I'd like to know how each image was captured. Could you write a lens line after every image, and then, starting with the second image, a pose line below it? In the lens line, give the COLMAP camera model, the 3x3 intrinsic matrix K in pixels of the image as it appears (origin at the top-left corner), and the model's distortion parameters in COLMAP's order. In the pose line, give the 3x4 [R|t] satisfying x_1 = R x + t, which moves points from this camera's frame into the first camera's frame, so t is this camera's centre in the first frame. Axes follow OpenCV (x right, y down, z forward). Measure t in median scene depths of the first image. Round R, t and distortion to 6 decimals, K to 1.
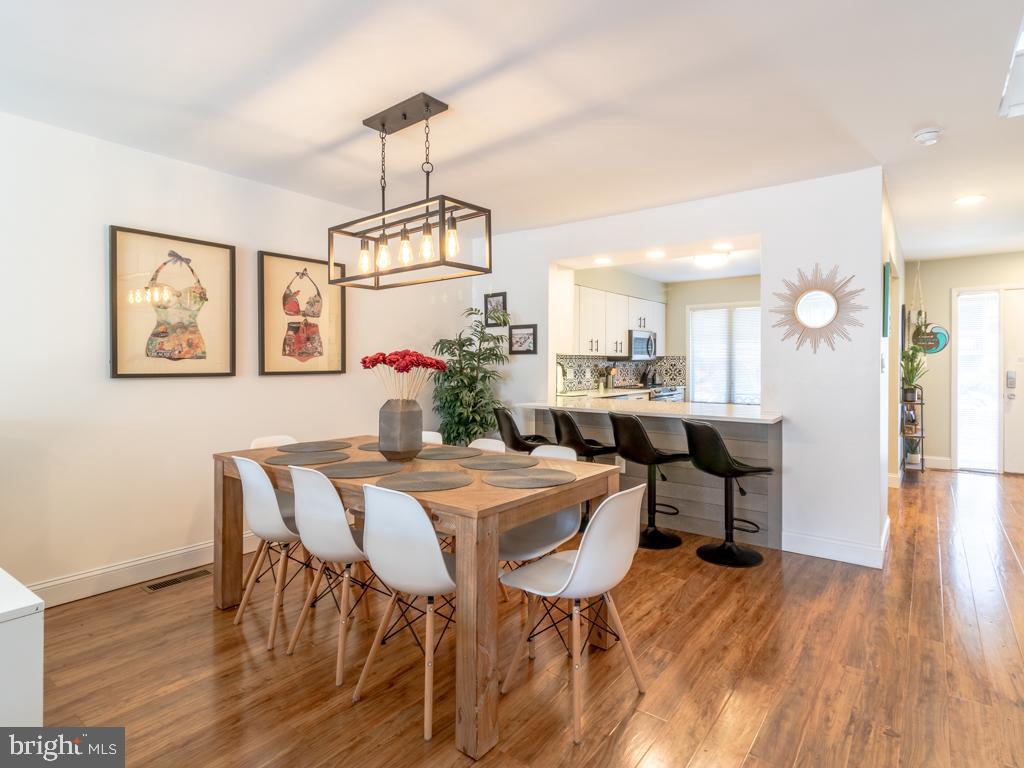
lens RADIAL K [[534.1, 0, 554.3], [0, 534.1, 367.9], [0, 0, 1]] dist [0.004981, 0.002638]
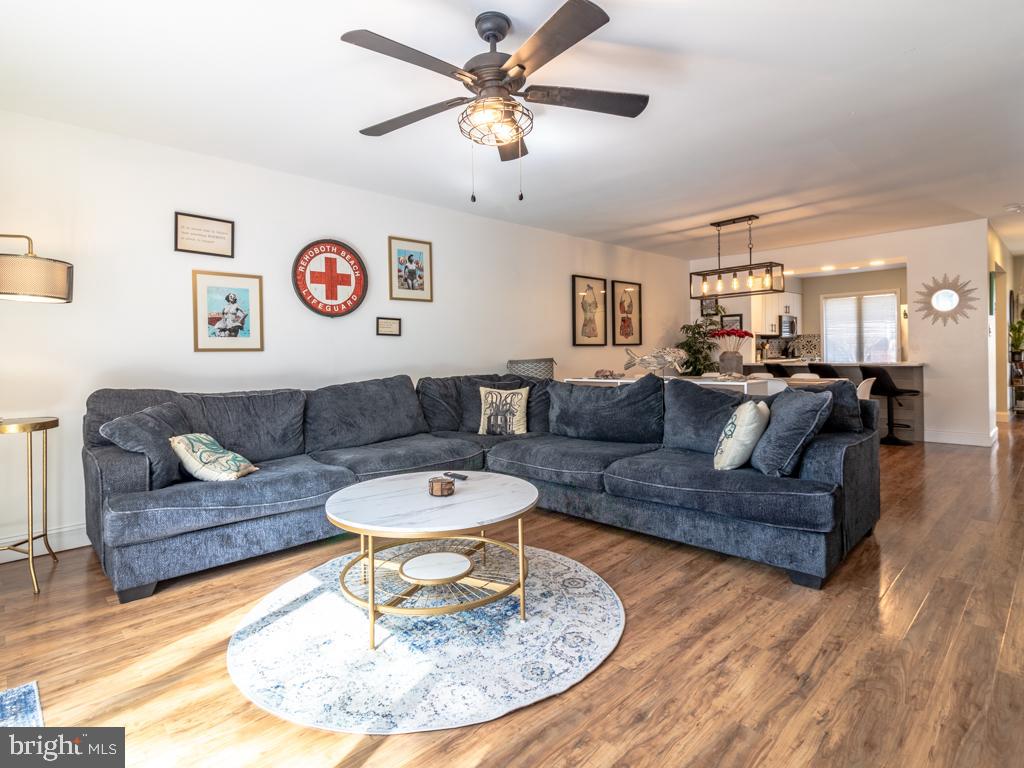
lens RADIAL K [[534.1, 0, 517.4], [0, 534.1, 357.8], [0, 0, 1]] dist [0.004981, 0.002638]
pose [[0.982312, -0.015682, -0.186591, -0.497573], [0.016296, 0.999866, 0.001758, 0.045143], [0.186539, -0.004767, 0.982436, -0.872603]]
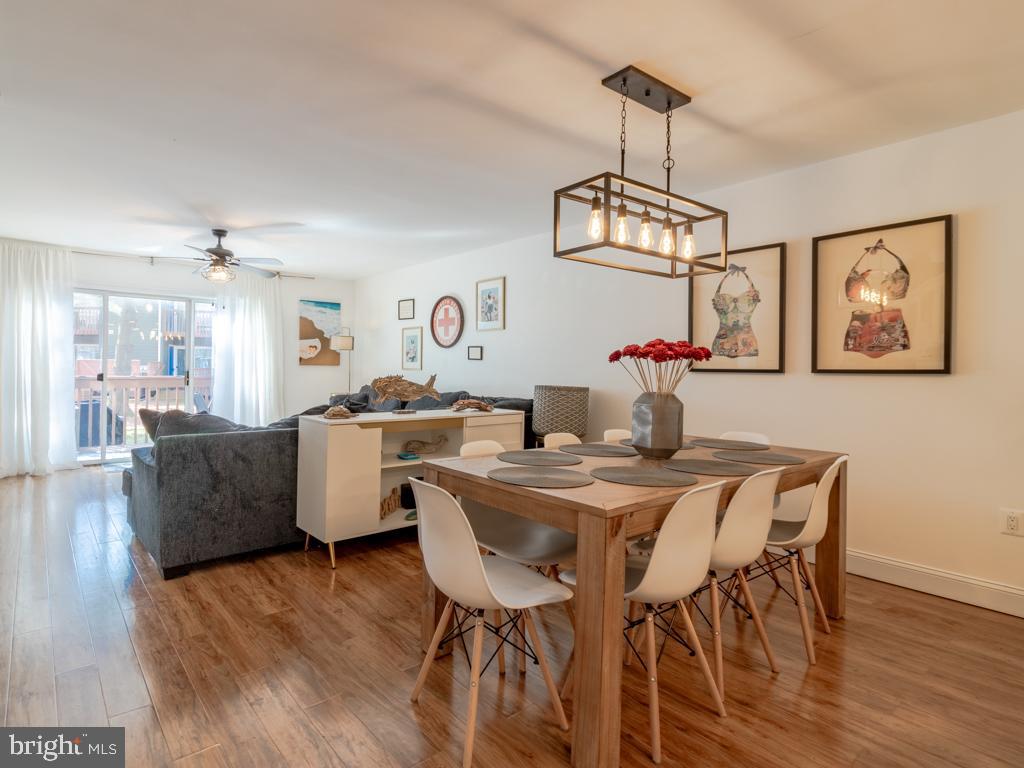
lens RADIAL K [[534.1, 0, 489.8], [0, 534.1, 367.2], [0, 0, 1]] dist [0.004981, 0.002638]
pose [[-0.253124, 0.014333, -0.967328, 0.451104], [-0.002350, 0.999878, 0.015430, -0.008640], [0.967431, 0.006179, -0.253059, 0.645982]]
